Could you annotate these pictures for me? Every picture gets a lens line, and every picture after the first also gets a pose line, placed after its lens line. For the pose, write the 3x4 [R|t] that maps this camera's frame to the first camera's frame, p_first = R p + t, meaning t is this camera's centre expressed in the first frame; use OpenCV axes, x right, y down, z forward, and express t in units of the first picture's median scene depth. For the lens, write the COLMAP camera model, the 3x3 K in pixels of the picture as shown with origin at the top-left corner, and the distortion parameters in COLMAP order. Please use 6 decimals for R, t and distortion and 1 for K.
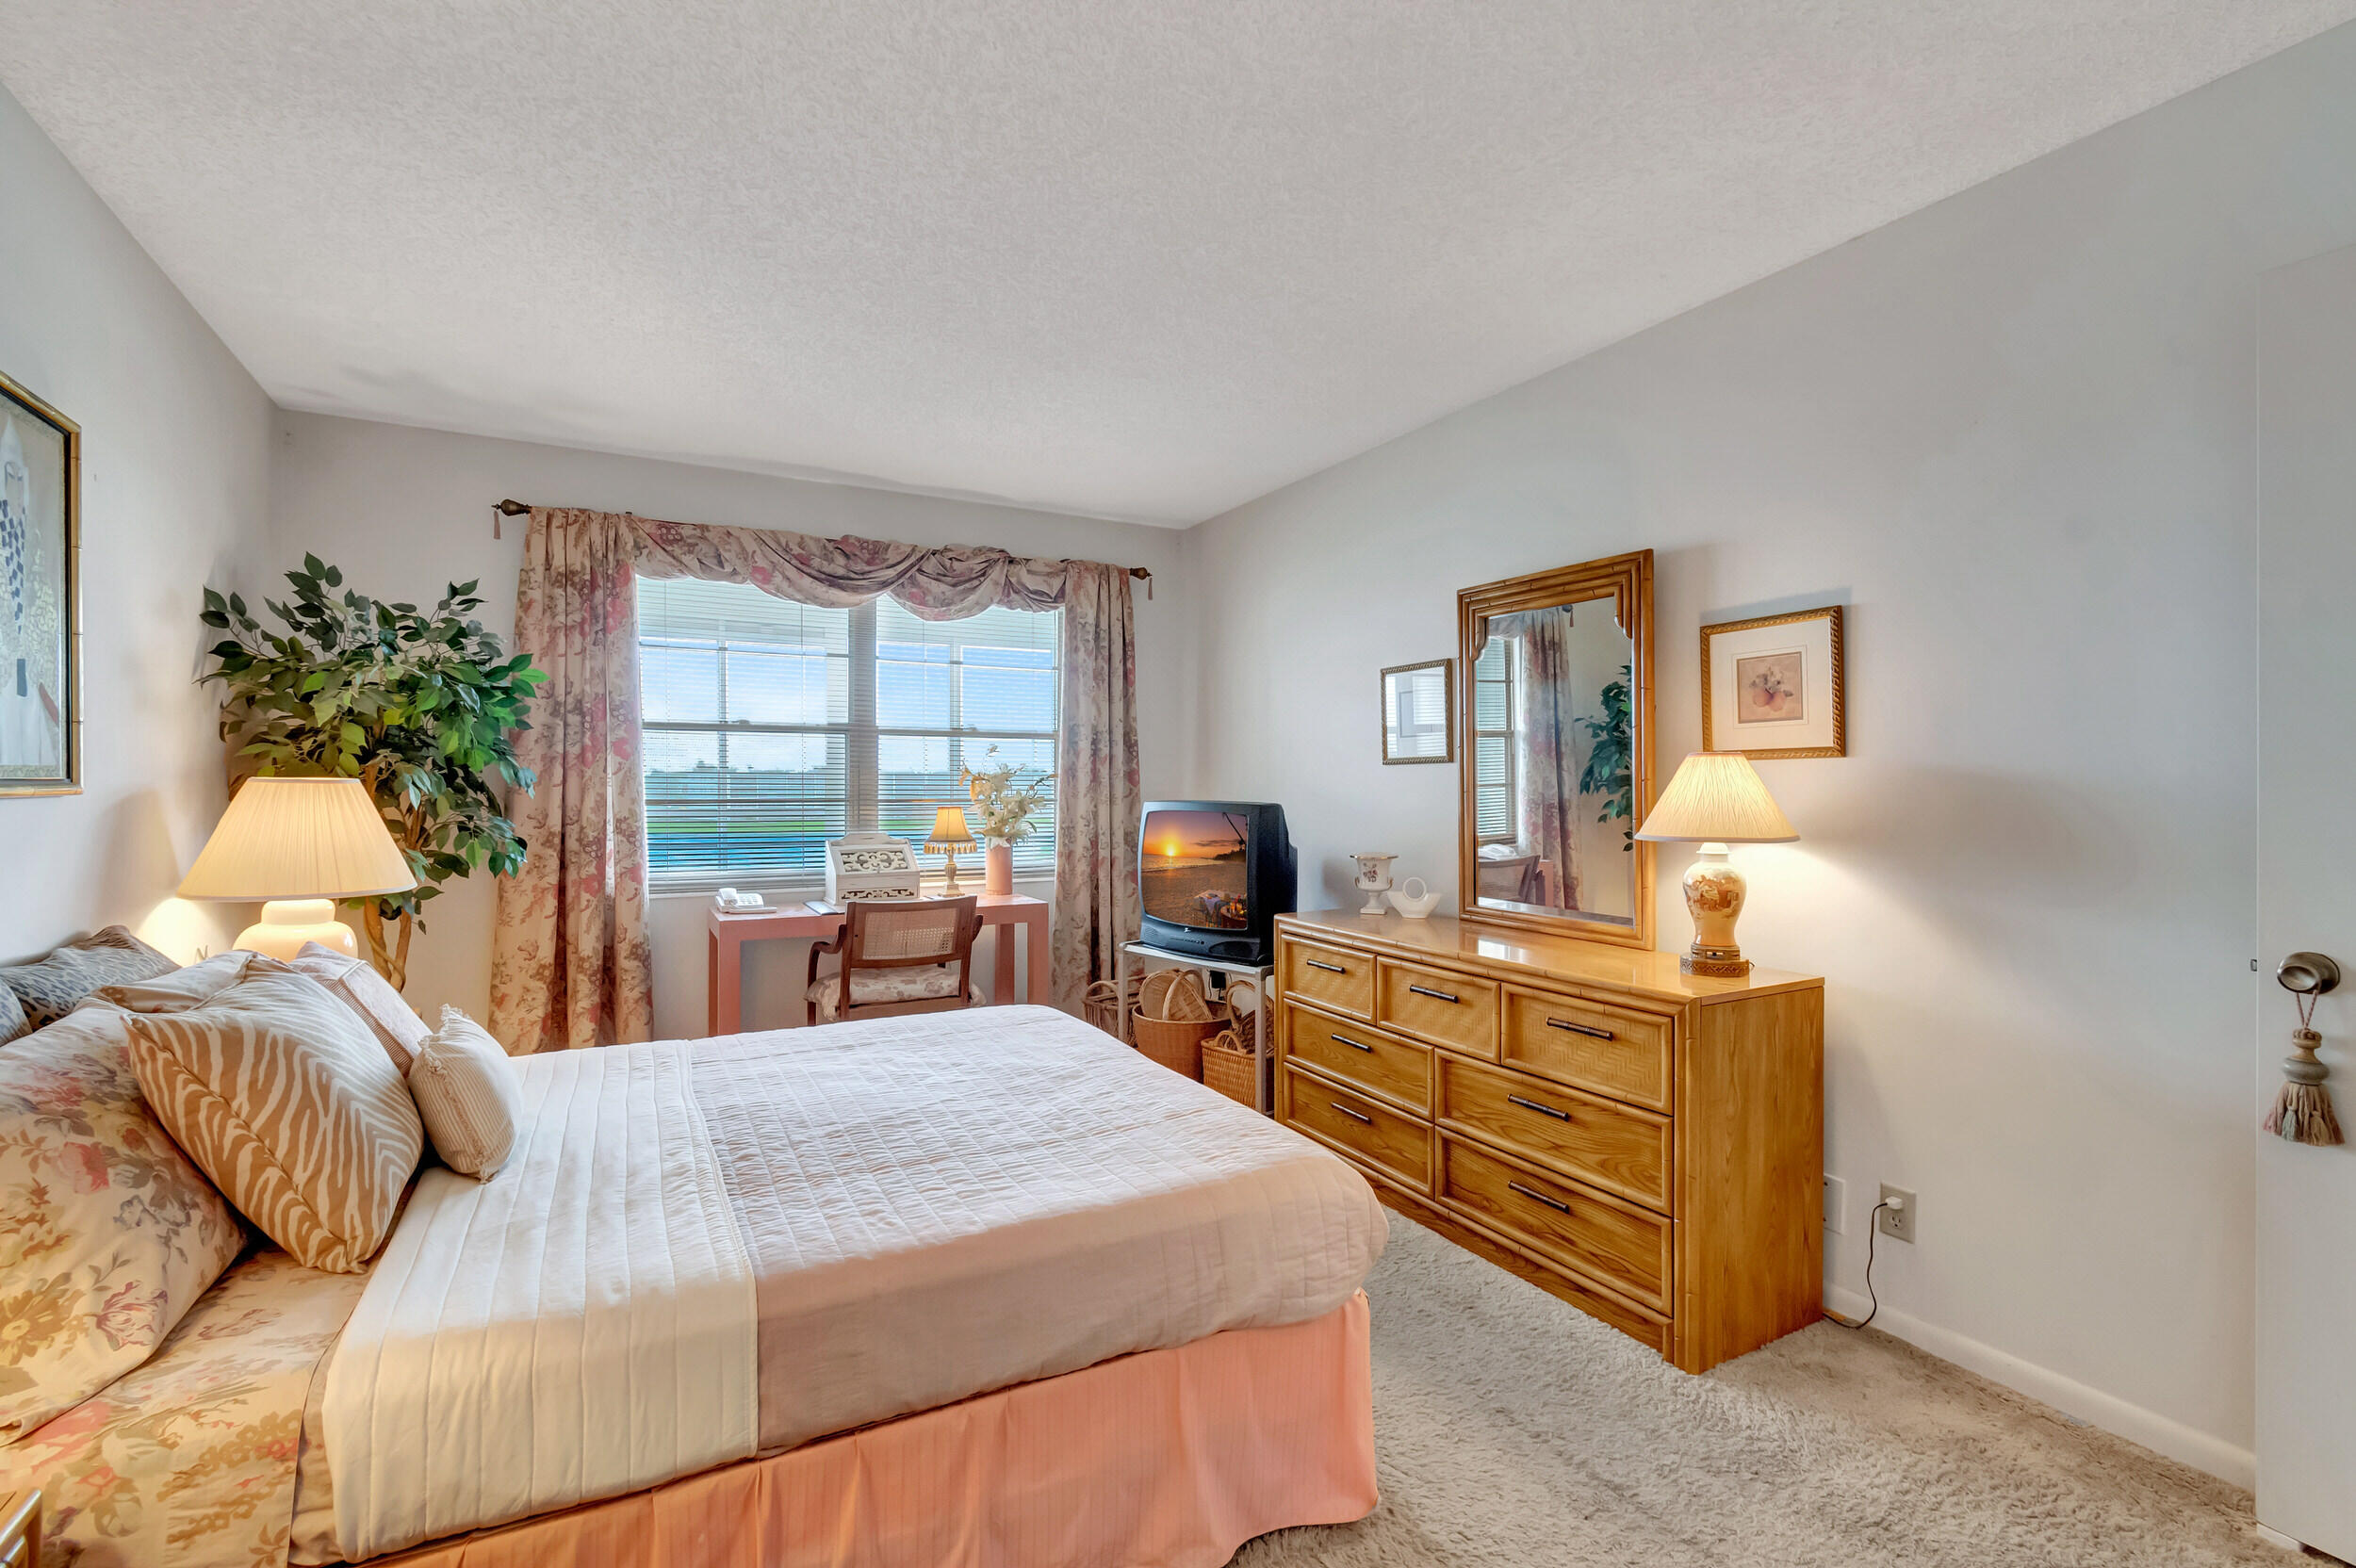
lens RADIAL K [[1046.0, 0, 1178.0], [0, 1046.0, 784.0], [0, 0, 1]] dist [0.000747, -0.000019]
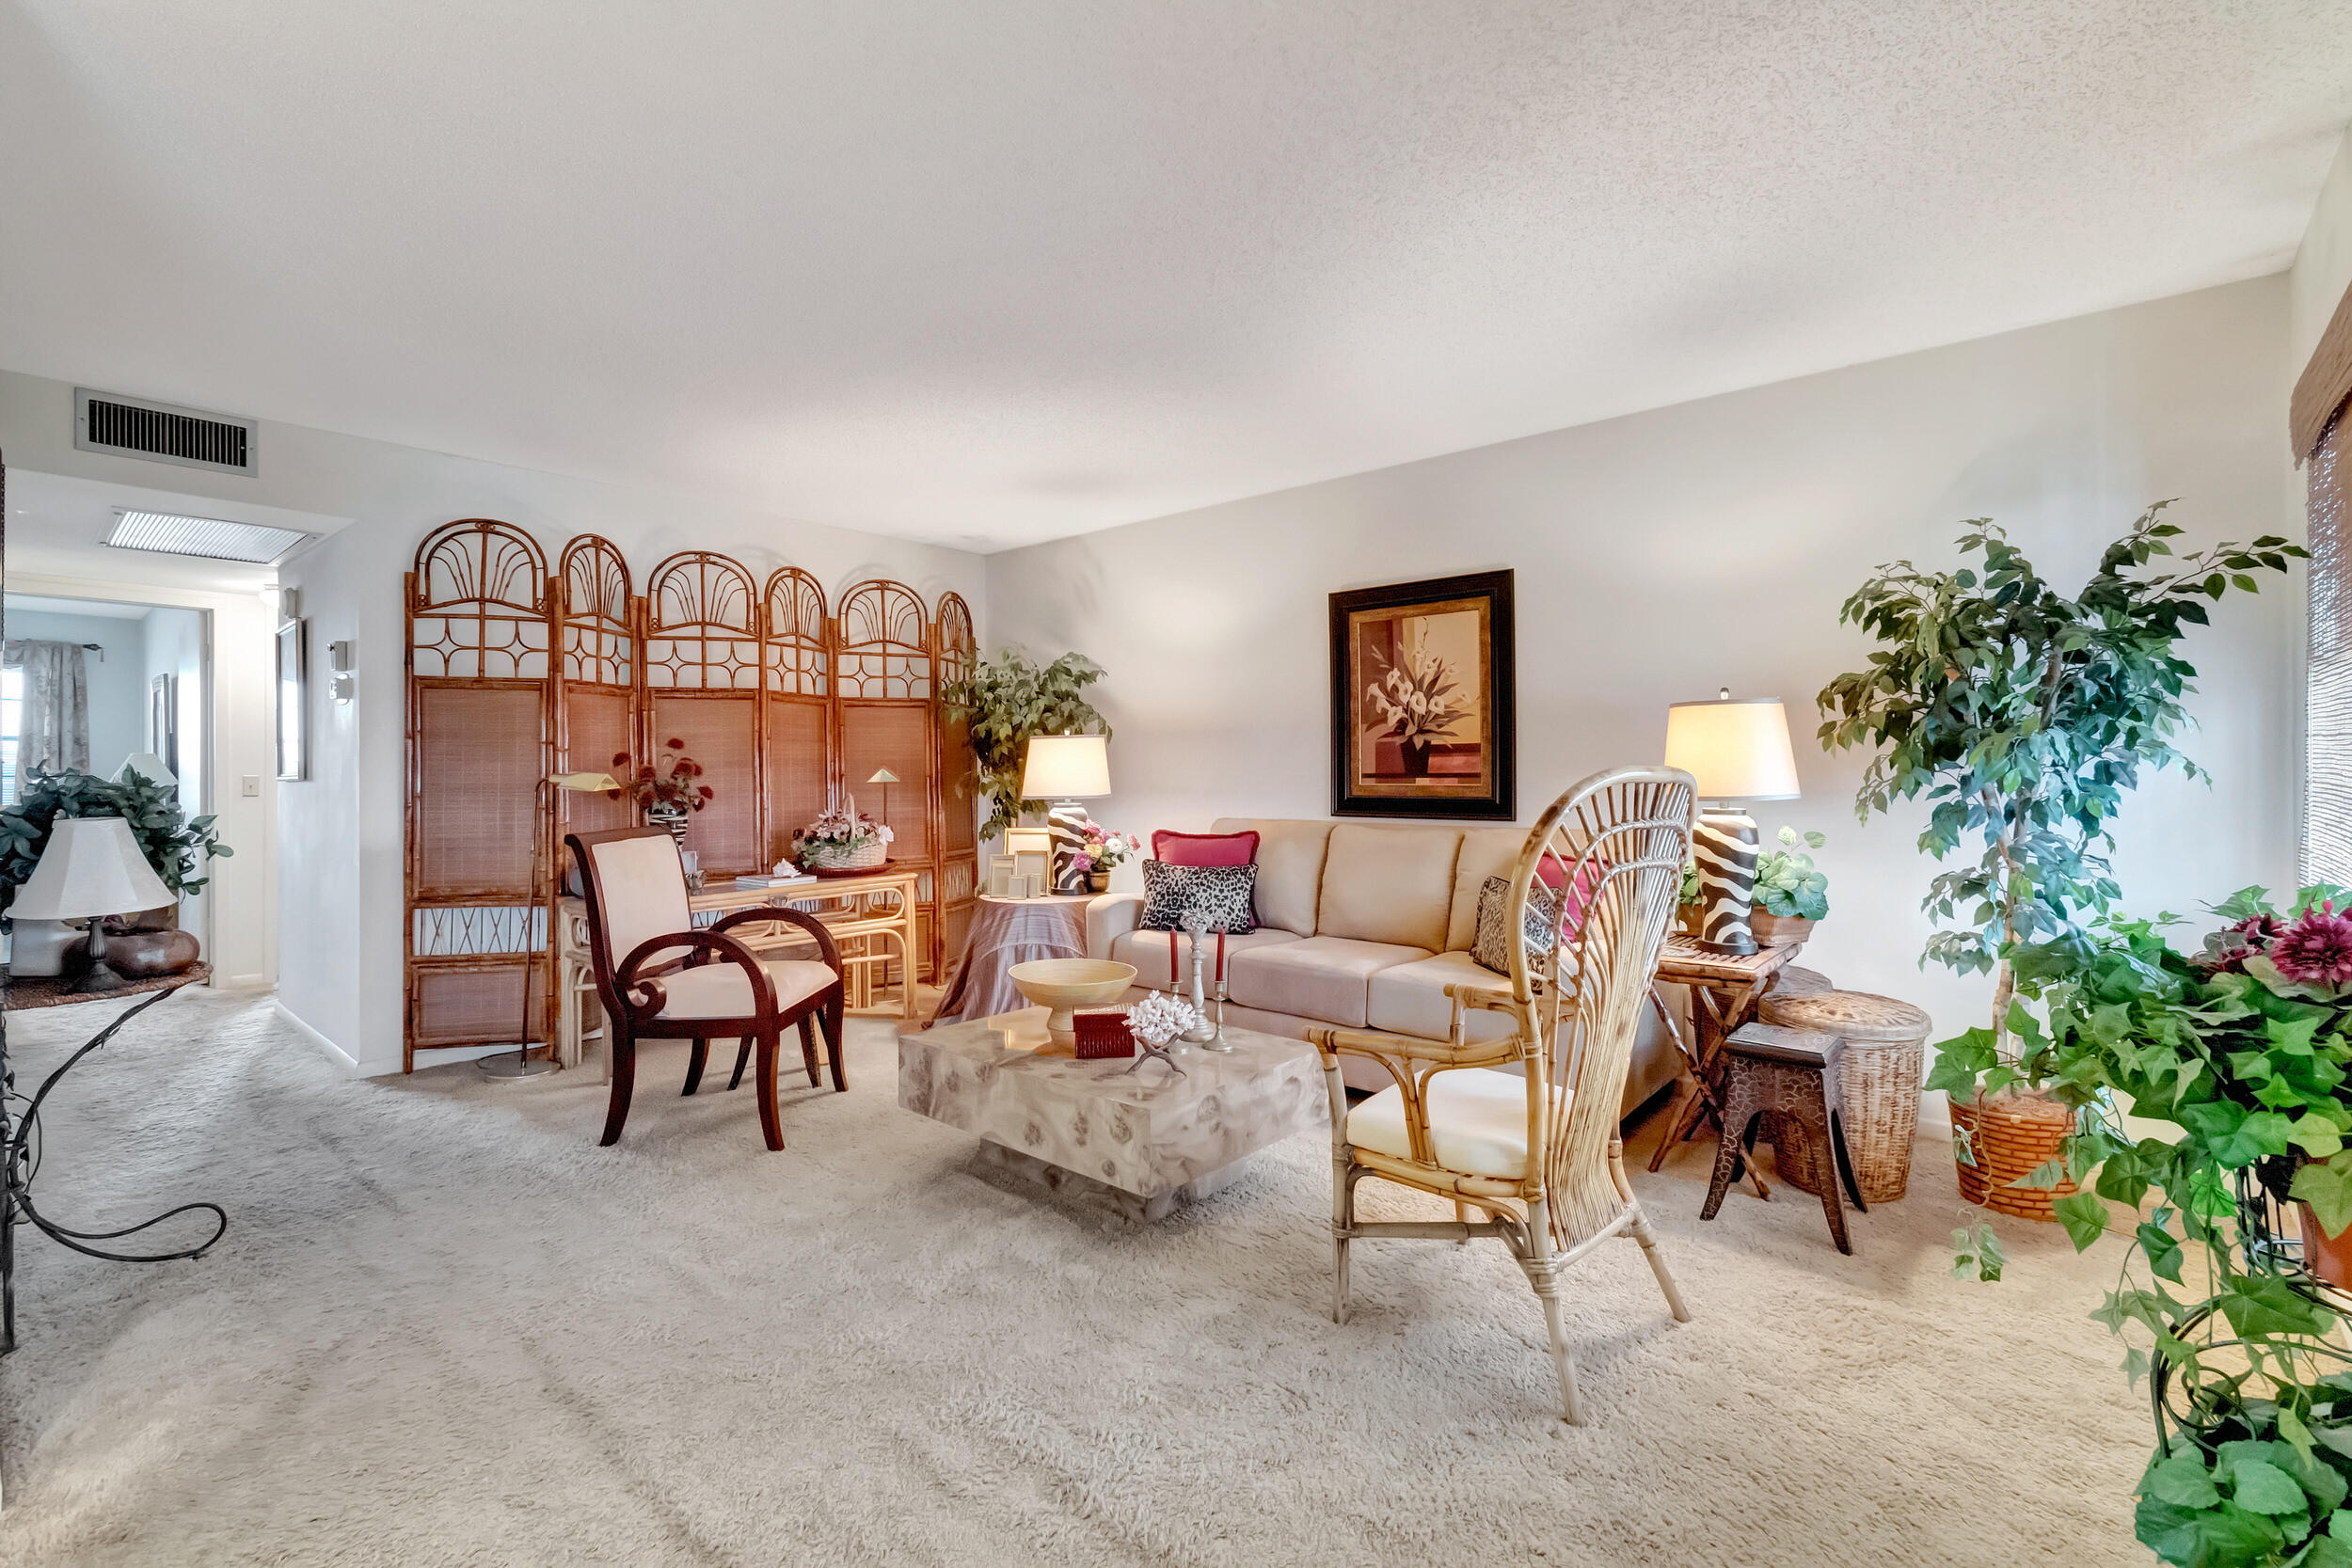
lens RADIAL K [[1049.1, 0, 1168.8], [0, 1049.1, 779.0], [0, 0, 1]] dist [-0.002261, -0.001018]
pose [[0.944926, 0.001380, 0.327282, 1.383227], [0.000139, 0.999989, -0.004616, 0.035834], [-0.327285, 0.004407, 0.944916, -1.580584]]
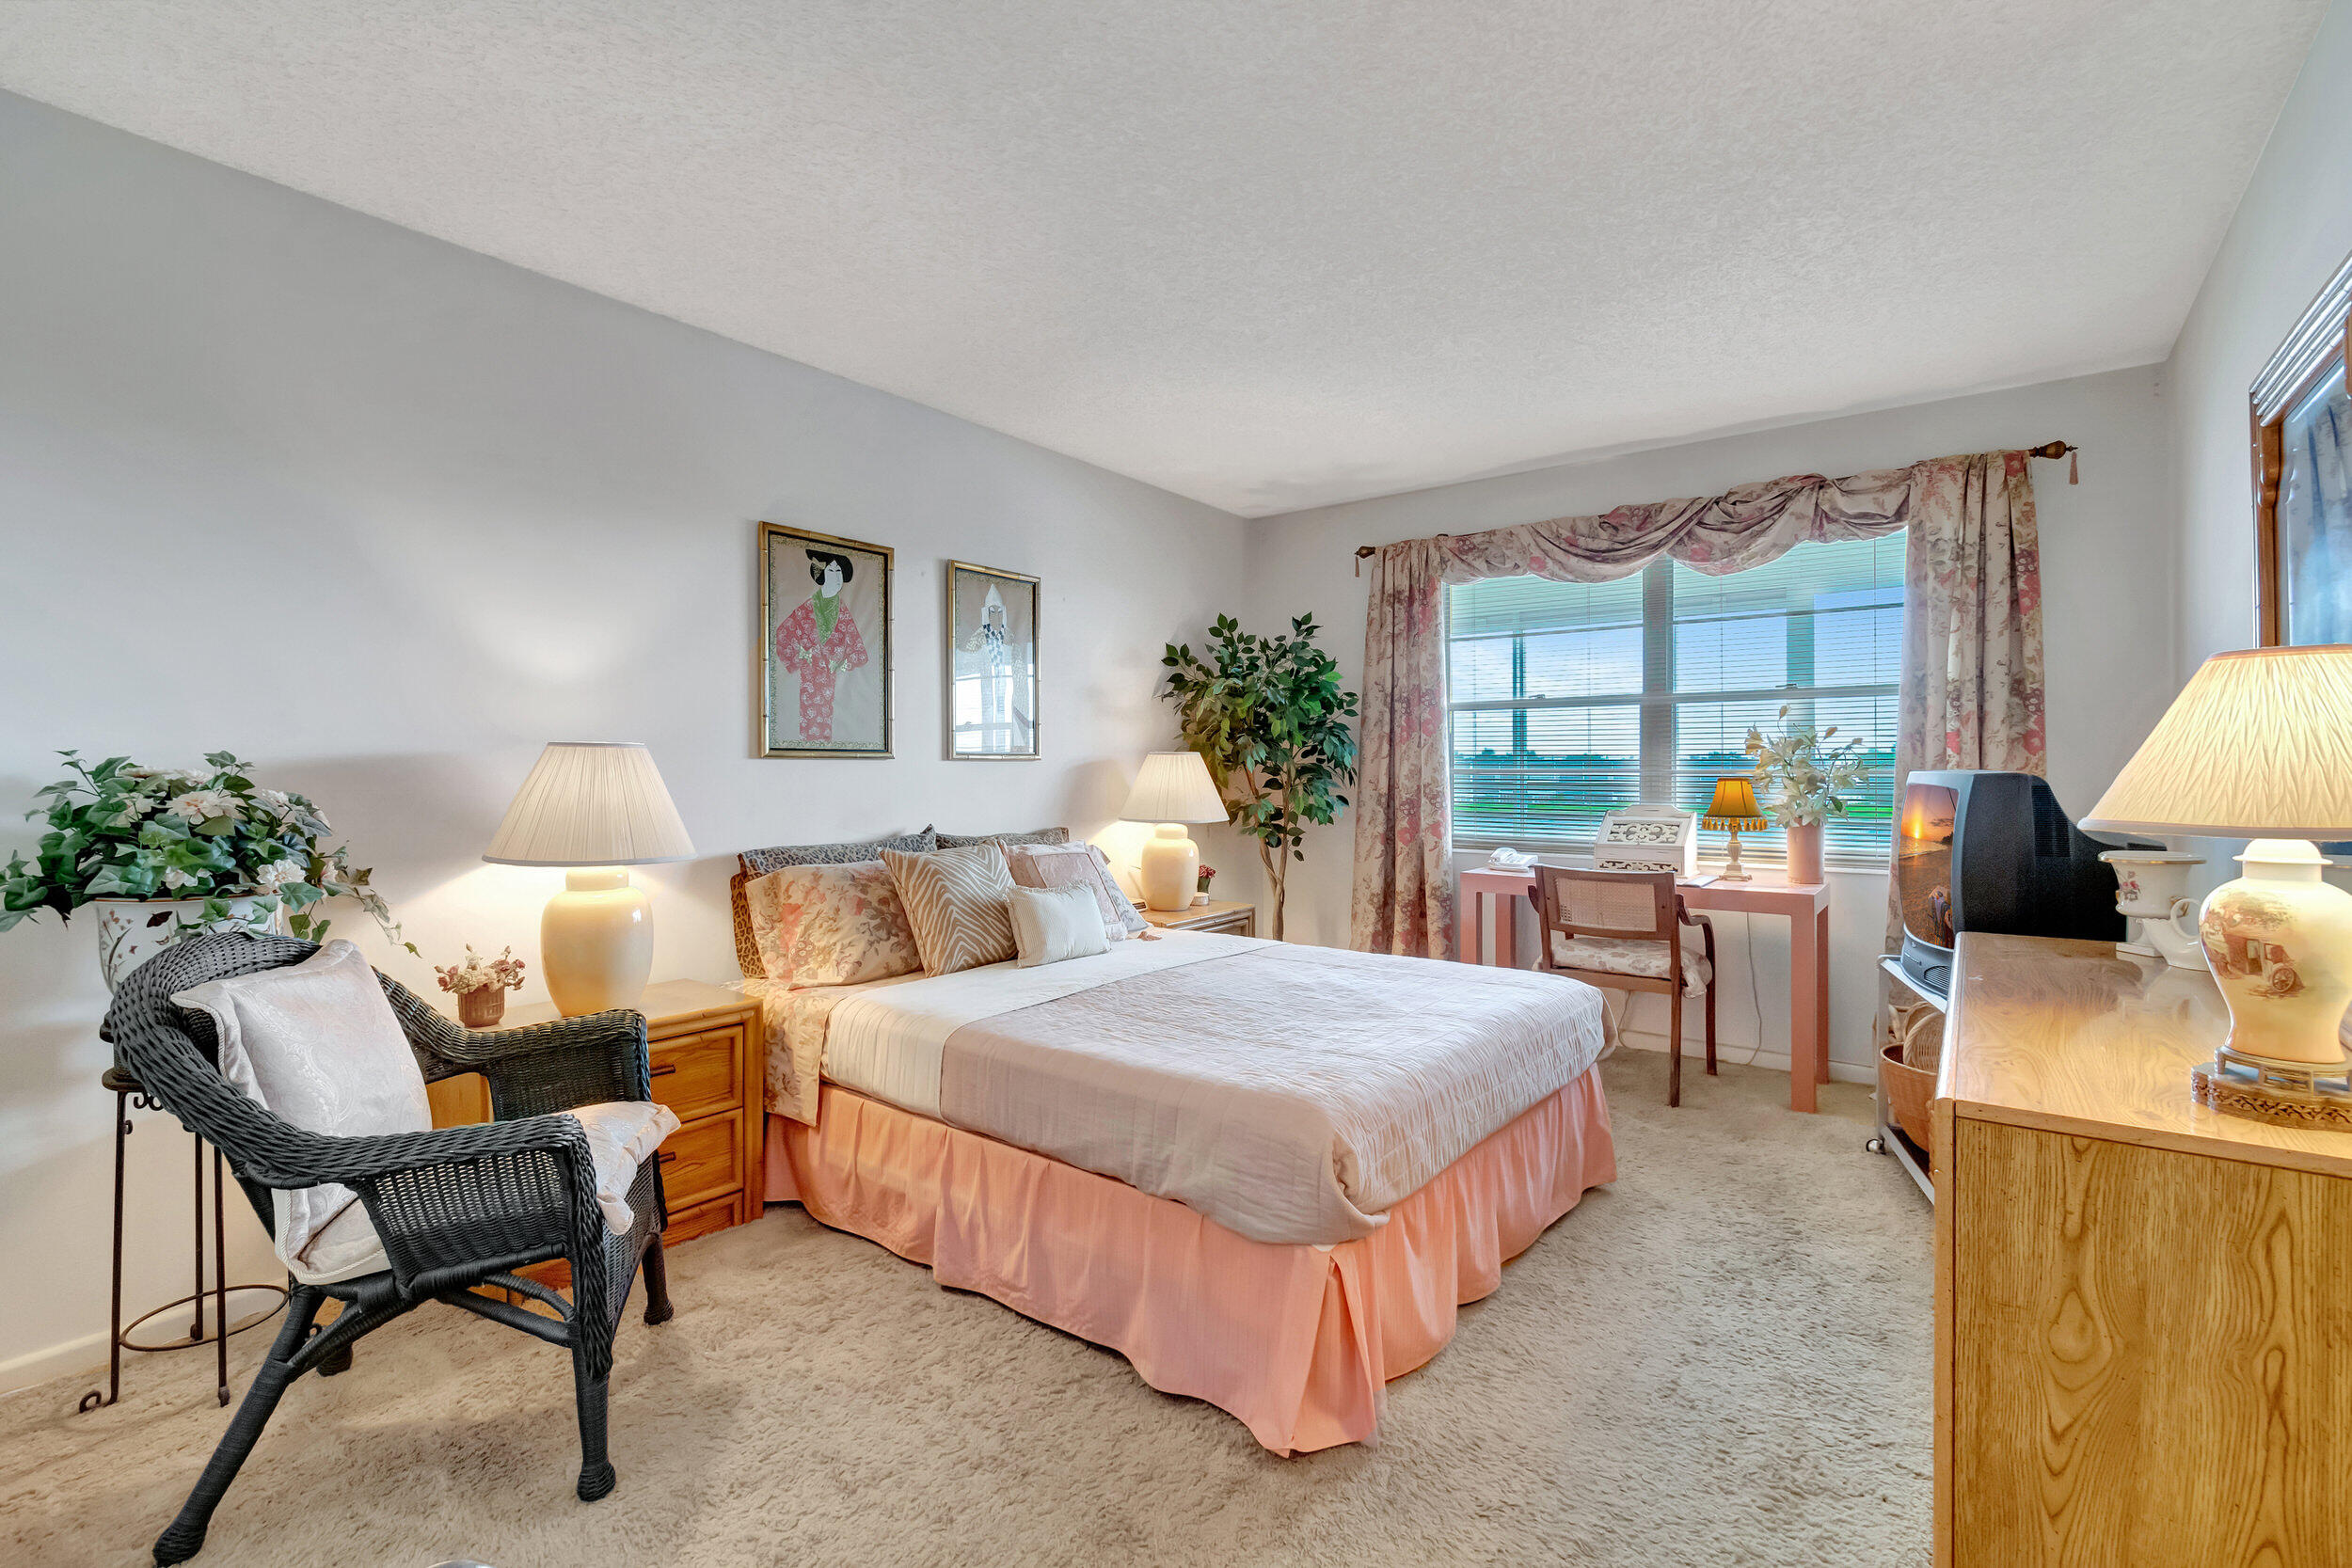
lens RADIAL K [[1049.1, 0, 1168.8], [0, 1049.1, 779.0], [0, 0, 1]] dist [-0.002261, -0.001018]
pose [[0.392801, 0.007087, -0.919596, 0.474243], [0.001191, 0.999966, 0.008216, 0.015553], [0.919623, -0.004323, 0.392779, 0.223256]]
